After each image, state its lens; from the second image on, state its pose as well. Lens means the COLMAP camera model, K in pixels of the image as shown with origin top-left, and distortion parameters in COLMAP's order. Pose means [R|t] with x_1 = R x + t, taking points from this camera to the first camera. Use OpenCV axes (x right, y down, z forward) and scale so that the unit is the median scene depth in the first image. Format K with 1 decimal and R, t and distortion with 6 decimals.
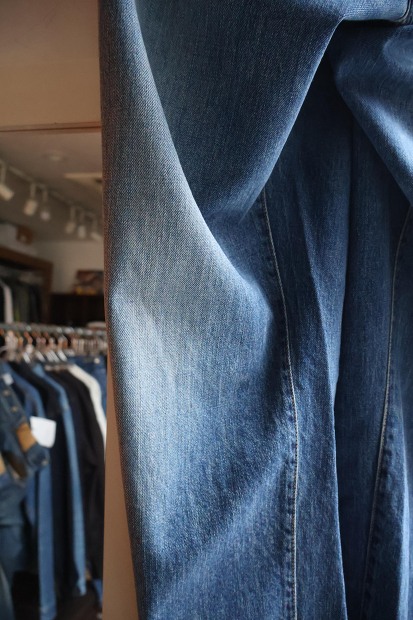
lens RADIAL K [[530.4, 0, 206.5], [0, 530.4, 310.0], [0, 0, 1]] dist [0.004336, -0.007652]
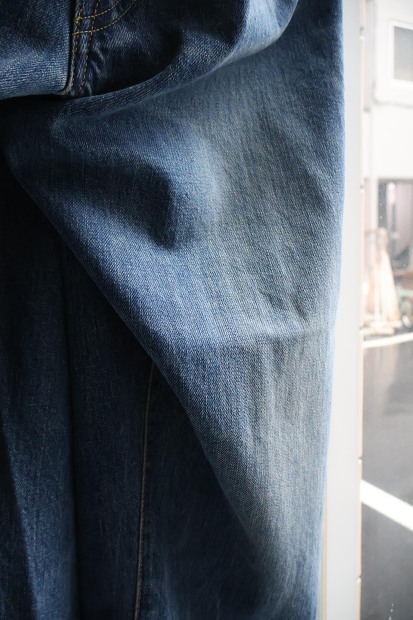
lens RADIAL K [[530.4, 0, 206.5], [0, 530.4, 310.0], [0, 0, 1]] dist [0.004336, -0.007652]
pose [[0.998266, -0.046140, 0.036540, 0.455913], [0.045732, 0.998882, 0.011935, -0.230389], [-0.037049, -0.010243, 0.999261, 0.257748]]
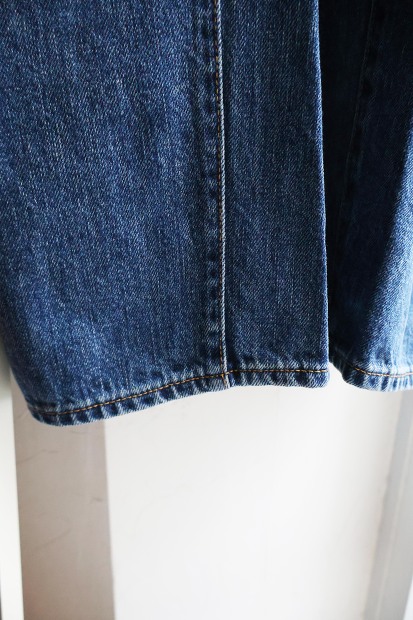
lens RADIAL K [[530.4, 0, 206.5], [0, 530.4, 310.0], [0, 0, 1]] dist [0.004336, -0.007652]
pose [[0.997211, 0.030357, -0.068186, 0.197200], [-0.015997, 0.979252, 0.202015, 0.713442], [0.072904, -0.200361, 0.977006, 0.436045]]
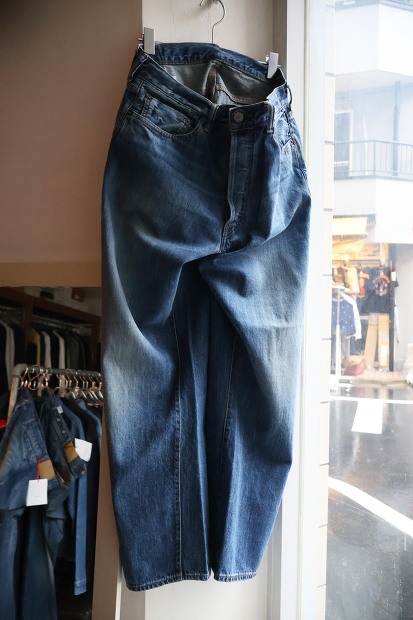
lens RADIAL K [[530.4, 0, 206.5], [0, 530.4, 310.0], [0, 0, 1]] dist [0.004336, -0.007652]
pose [[0.995772, 0.011867, -0.091087, 0.483430], [-0.020314, 0.995517, -0.092373, -0.029109], [0.089582, 0.093833, 0.991550, -1.353371]]
